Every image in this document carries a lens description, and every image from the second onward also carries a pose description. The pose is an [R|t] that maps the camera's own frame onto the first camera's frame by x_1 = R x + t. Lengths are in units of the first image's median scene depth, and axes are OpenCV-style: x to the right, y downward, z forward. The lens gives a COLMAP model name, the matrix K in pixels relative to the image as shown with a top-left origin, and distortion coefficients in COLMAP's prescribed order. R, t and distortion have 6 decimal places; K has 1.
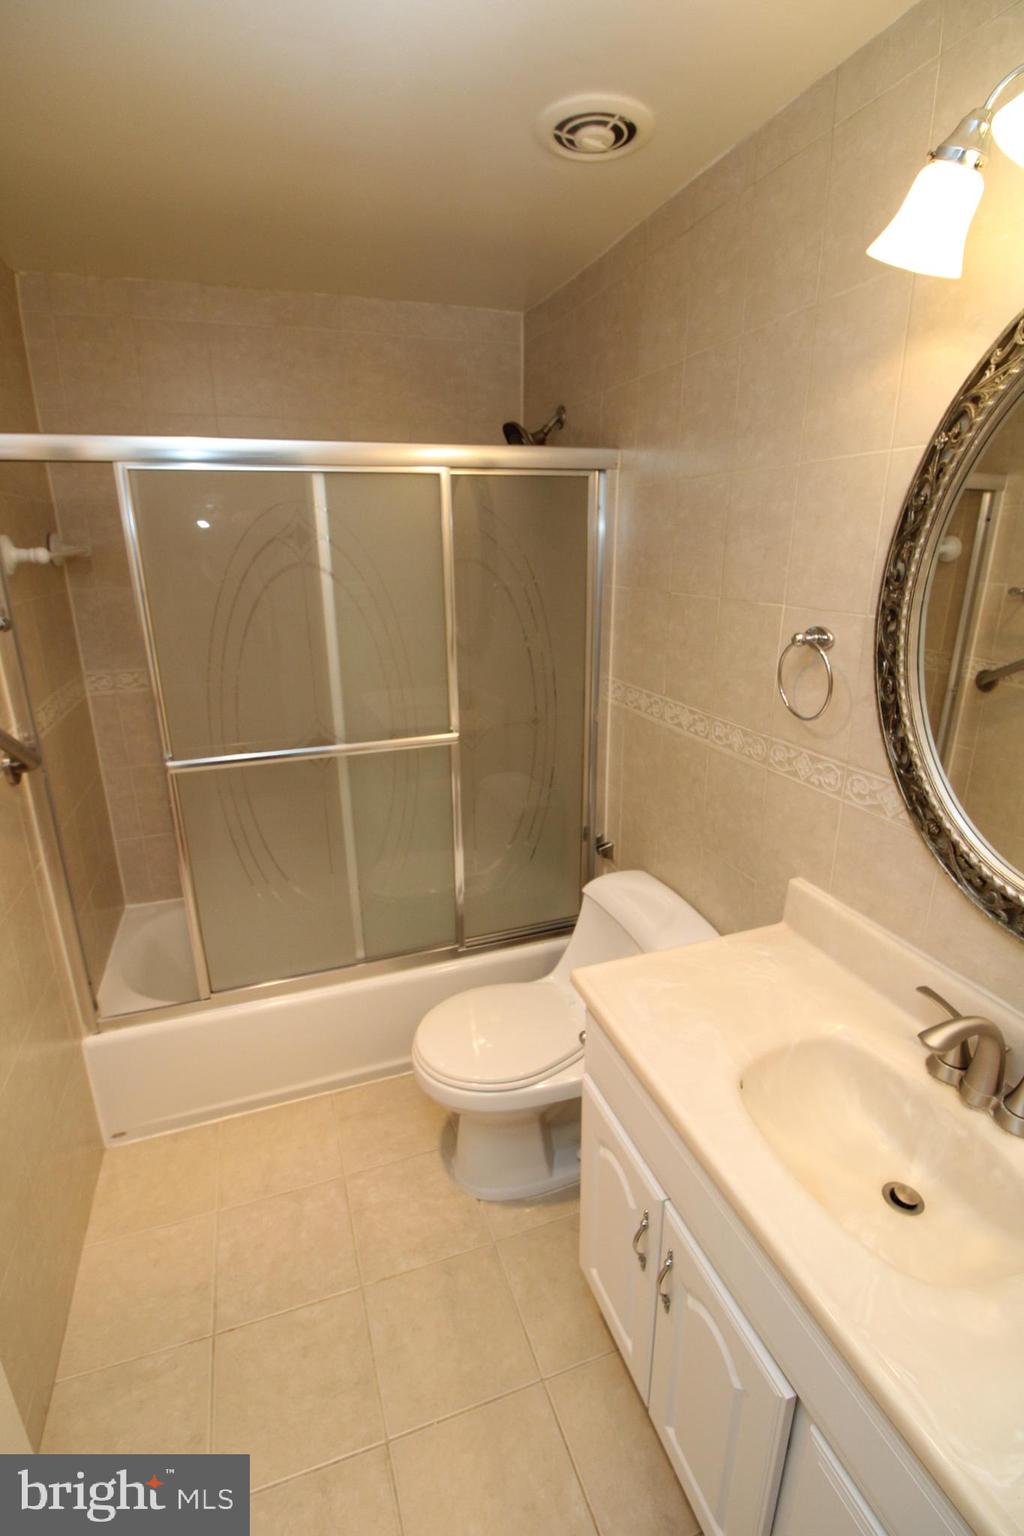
lens RADIAL K [[712.2, 0, 516.0], [0, 712.2, 767.6], [0, 0, 1]] dist [-0.008448, -0.005049]
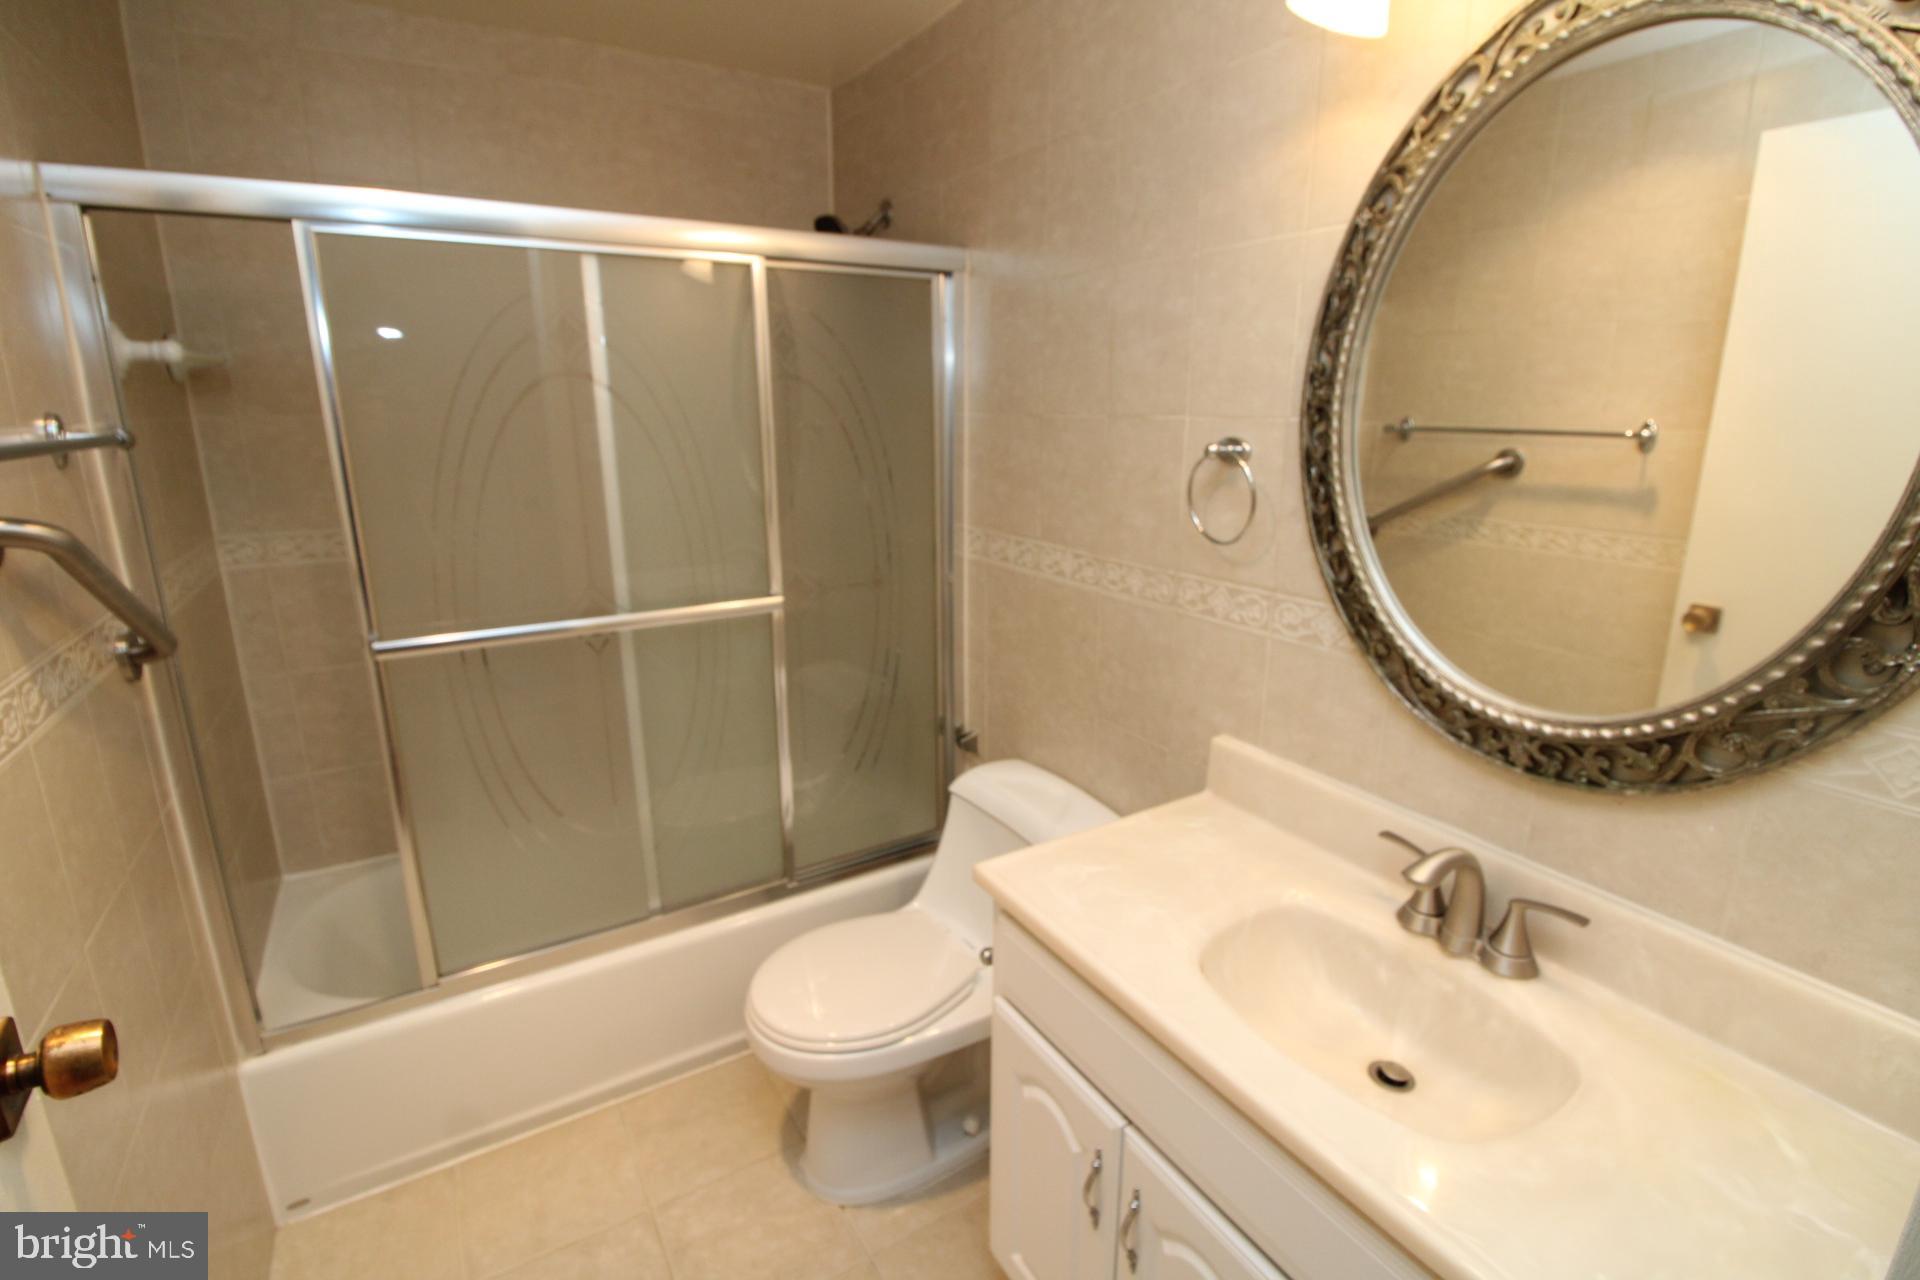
lens RADIAL K [[890.3, 0, 977.5], [0, 890.3, 638.8], [0, 0, 1]] dist [-0.008448, -0.005049]
pose [[0.976752, -0.044018, 0.209805, -0.086398], [0.055560, 0.997231, -0.049437, 0.062290], [-0.207048, 0.059945, 0.976493, 0.012594]]
